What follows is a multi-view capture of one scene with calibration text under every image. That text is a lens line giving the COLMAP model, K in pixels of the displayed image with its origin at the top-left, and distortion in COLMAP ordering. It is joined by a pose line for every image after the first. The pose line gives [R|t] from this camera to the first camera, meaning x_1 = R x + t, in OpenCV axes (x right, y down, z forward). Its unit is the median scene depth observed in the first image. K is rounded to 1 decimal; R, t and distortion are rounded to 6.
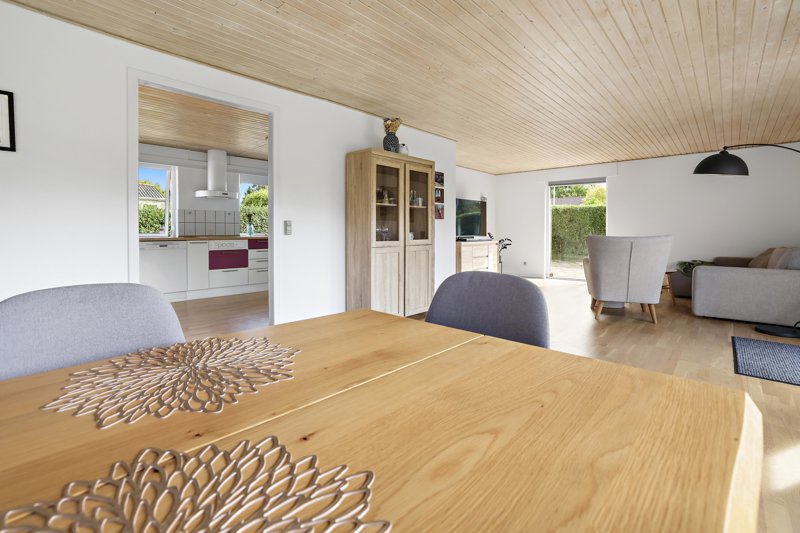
lens RADIAL K [[368.1, 0, 400.5], [0, 368.1, 242.3], [0, 0, 1]] dist [-0.020114, 0.000210]
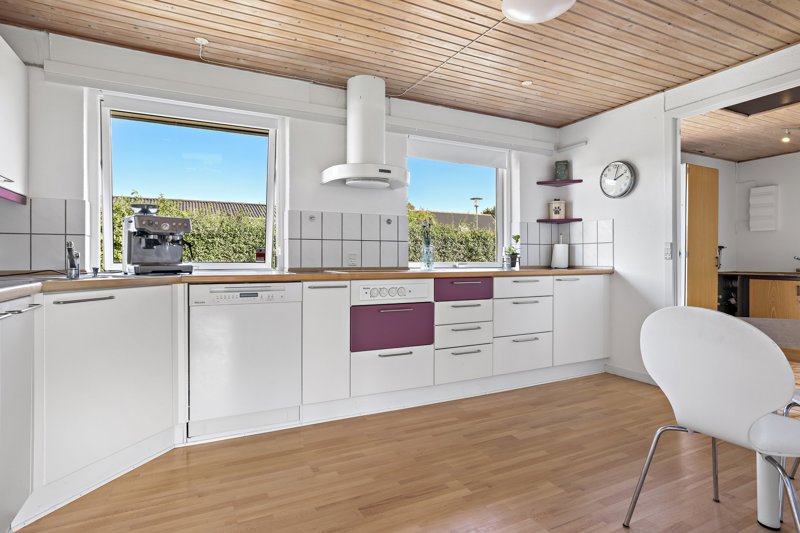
lens RADIAL K [[441.6, 0, 400.0], [0, 441.6, 266.5], [0, 0, 1]] dist [-0.000374, 0.000707]
pose [[0.938992, -0.001599, -0.343935, -0.284223], [-0.005114, 0.999814, -0.018609, -0.011289], [0.343901, 0.019232, 0.938809, 0.523191]]
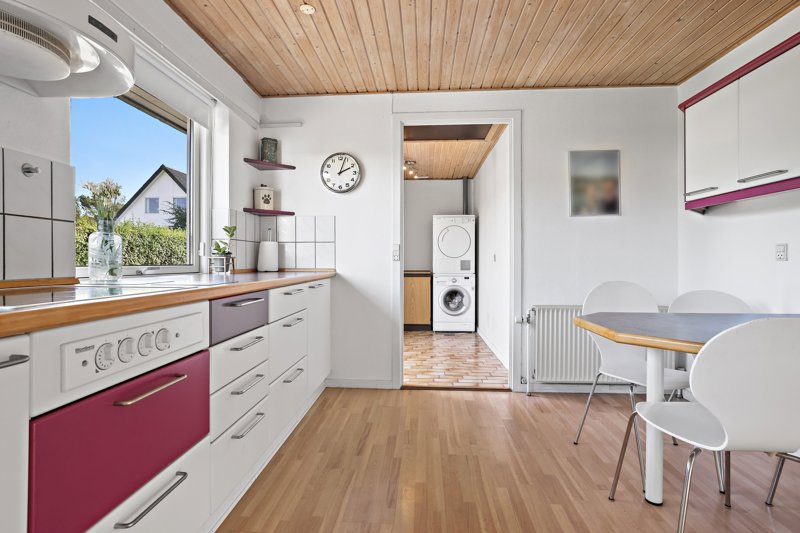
lens RADIAL K [[397.0, 0, 400.0], [0, 397.0, 266.5], [0, 0, 1]] dist [-0.038754, 0.000537]
pose [[0.772393, -0.013610, 0.634999, -0.480869], [0.024044, 0.999680, -0.007821, -0.021775], [-0.634690, 0.021309, 0.772473, 0.779945]]
